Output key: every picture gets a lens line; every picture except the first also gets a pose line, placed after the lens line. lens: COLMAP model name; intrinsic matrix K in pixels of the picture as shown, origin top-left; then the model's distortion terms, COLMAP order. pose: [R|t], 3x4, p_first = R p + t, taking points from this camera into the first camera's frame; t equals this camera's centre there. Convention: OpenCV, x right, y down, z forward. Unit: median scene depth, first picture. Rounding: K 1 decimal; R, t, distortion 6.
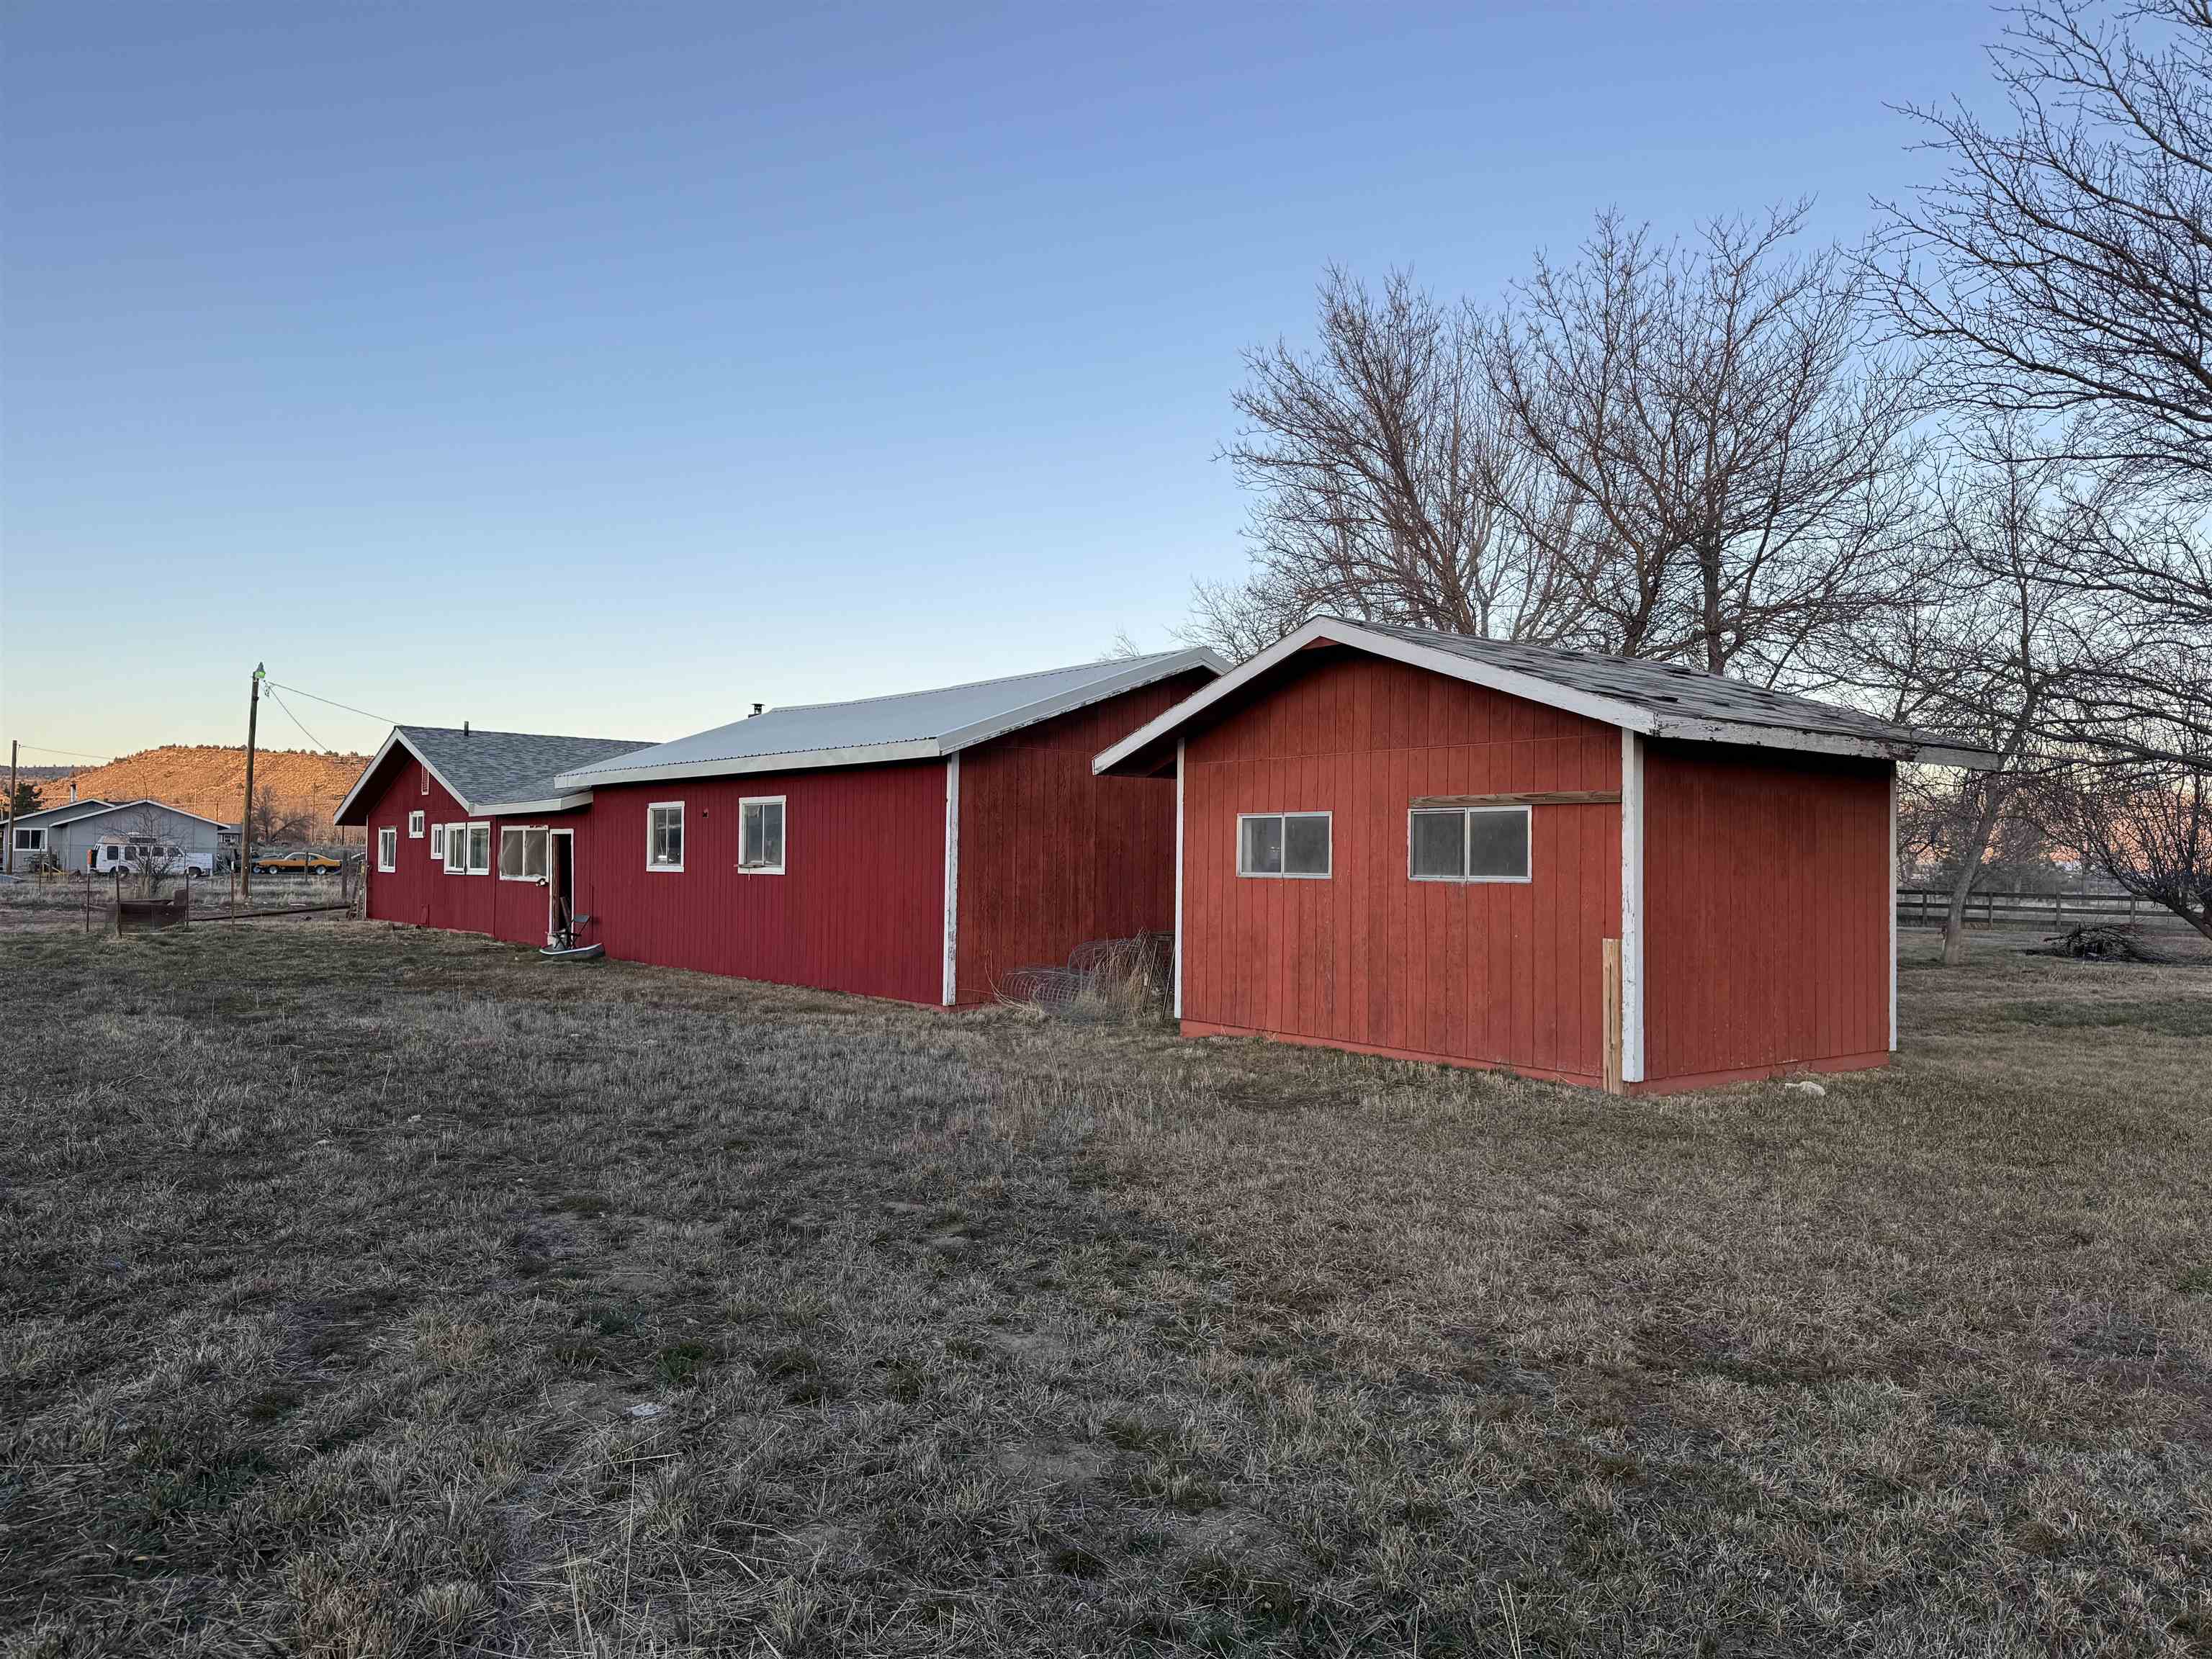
lens RADIAL K [[1633.7, 0, 1106.0], [0, 1633.7, 829.5], [0, 0, 1]] dist [-0.004438, -0.000865]
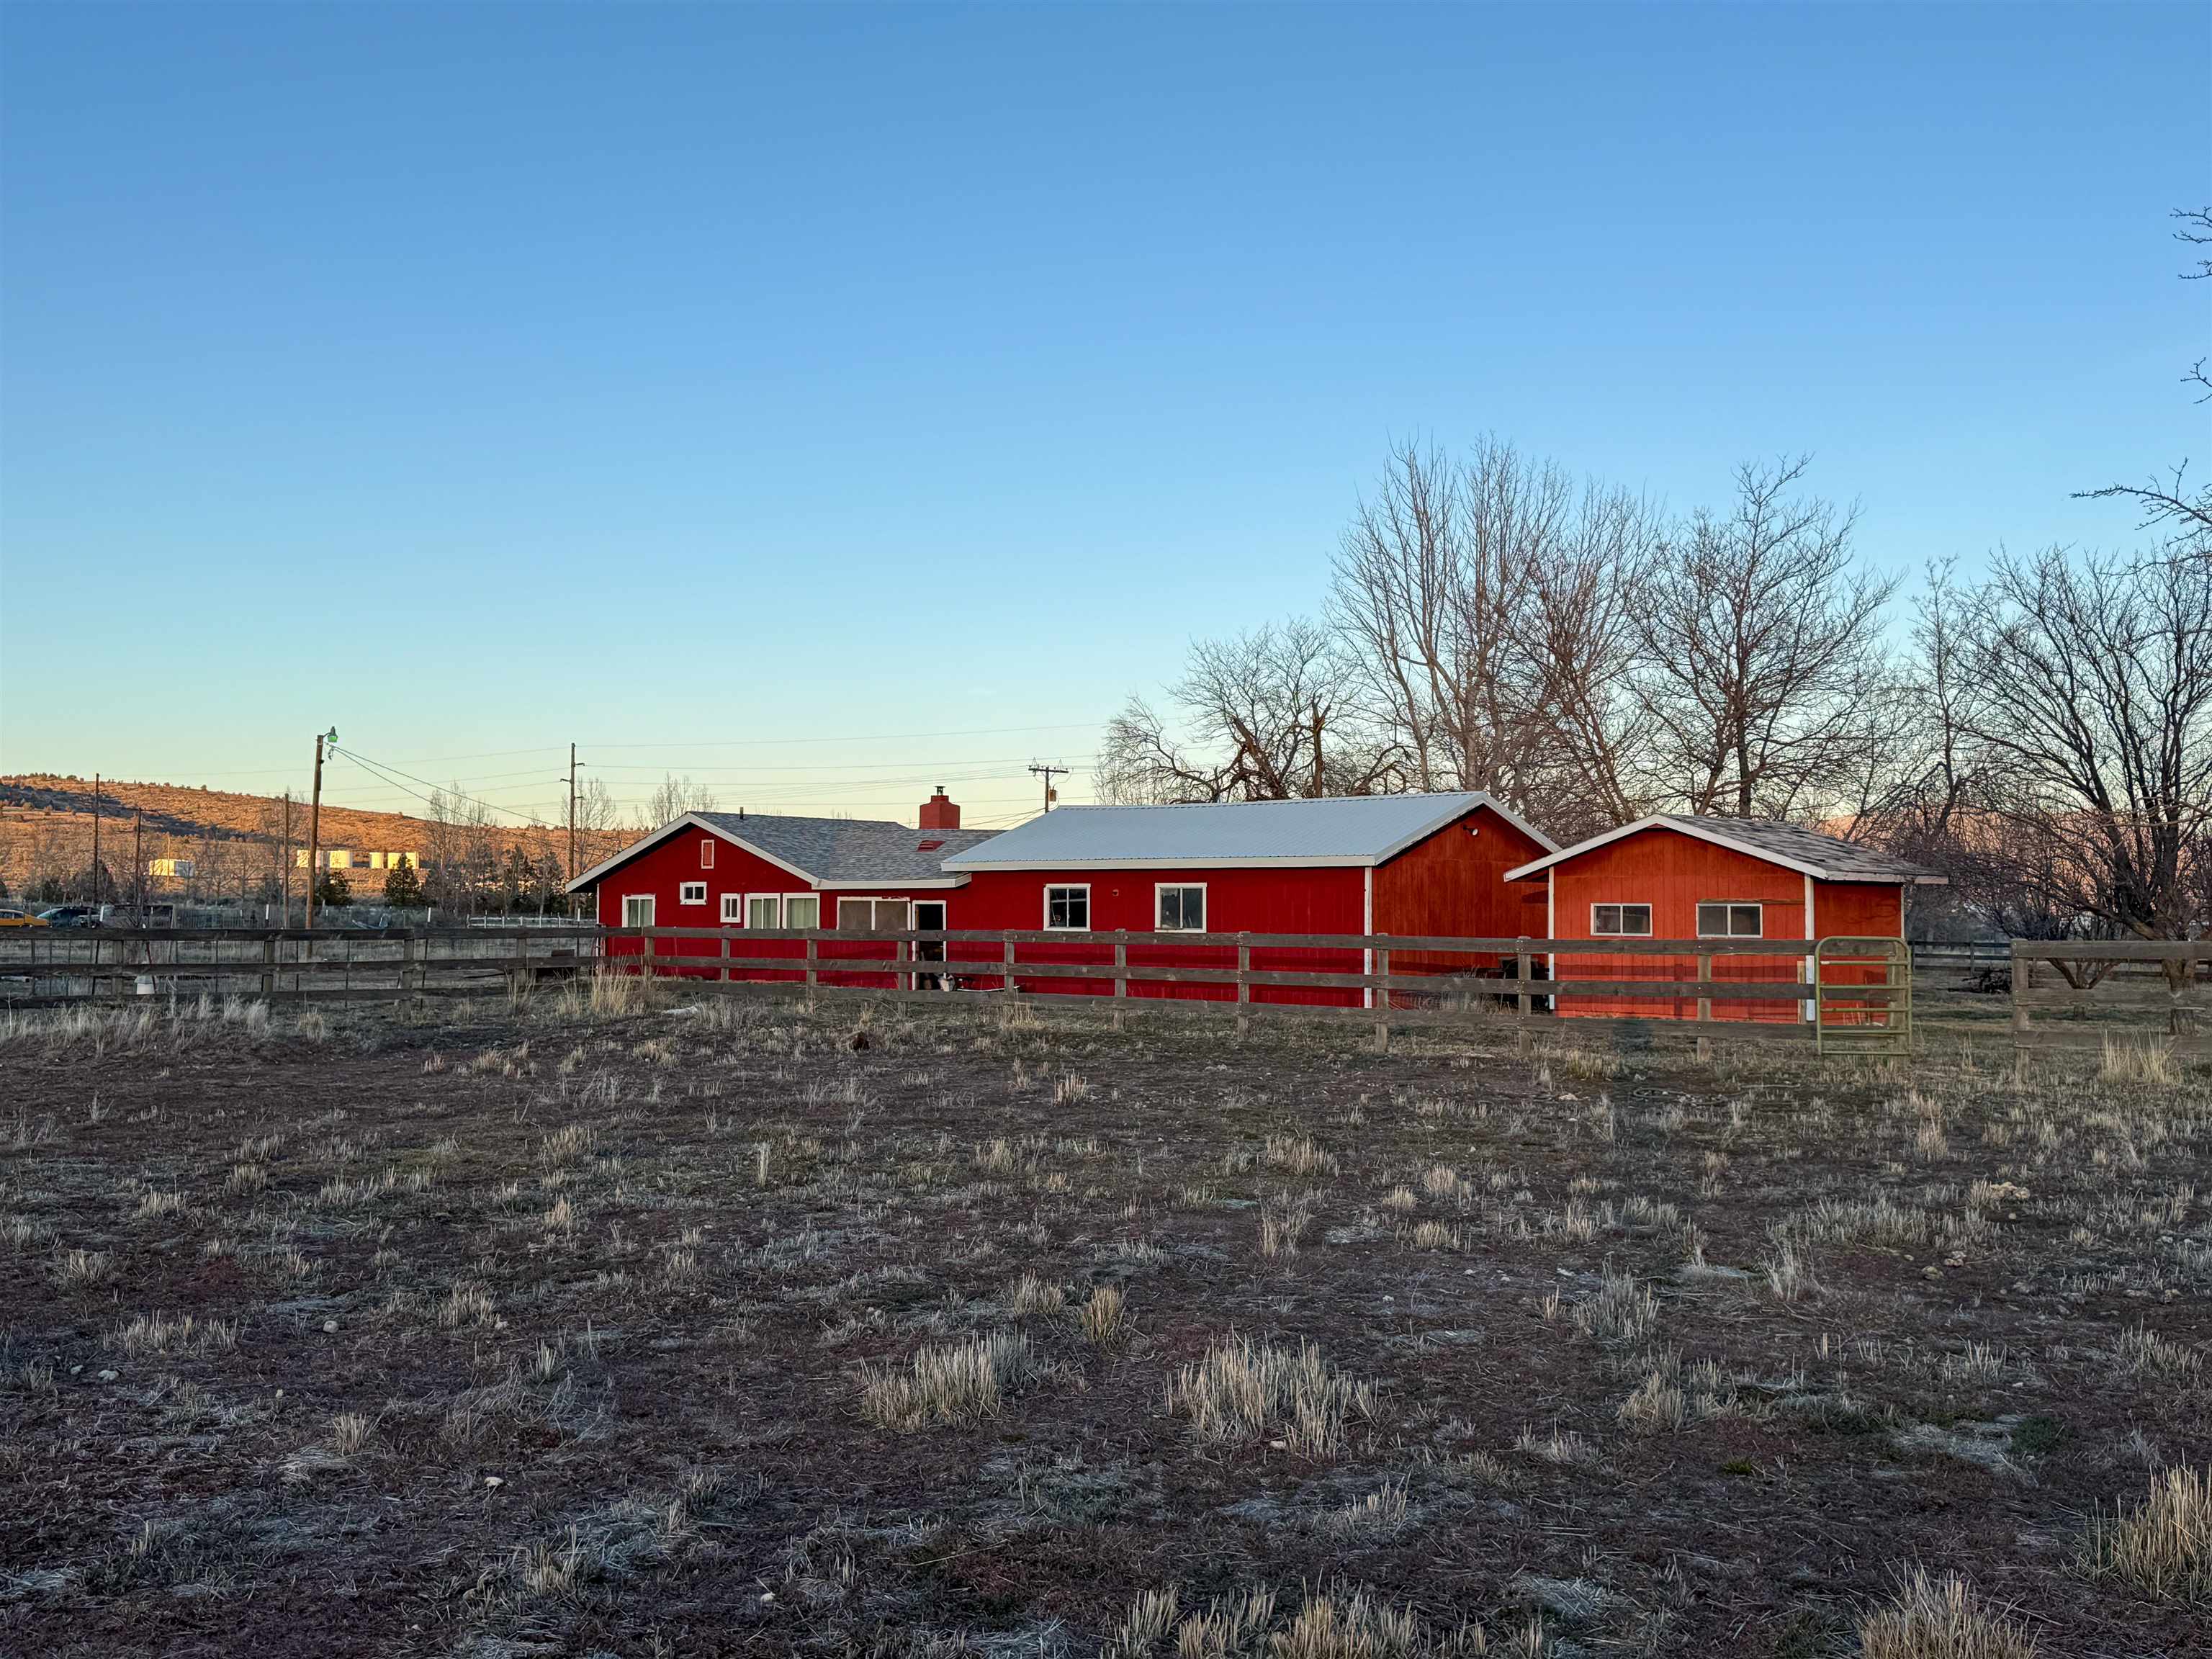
lens RADIAL K [[2248.8, 0, 1106.0], [0, 2248.8, 829.5], [0, 0, 1]] dist [0.007551, 0.006584]
pose [[0.986983, 0.000256, 0.160827, -0.511222], [0.002052, 0.999897, -0.014189, -0.033391], [-0.160814, 0.014334, 0.986881, -0.874720]]
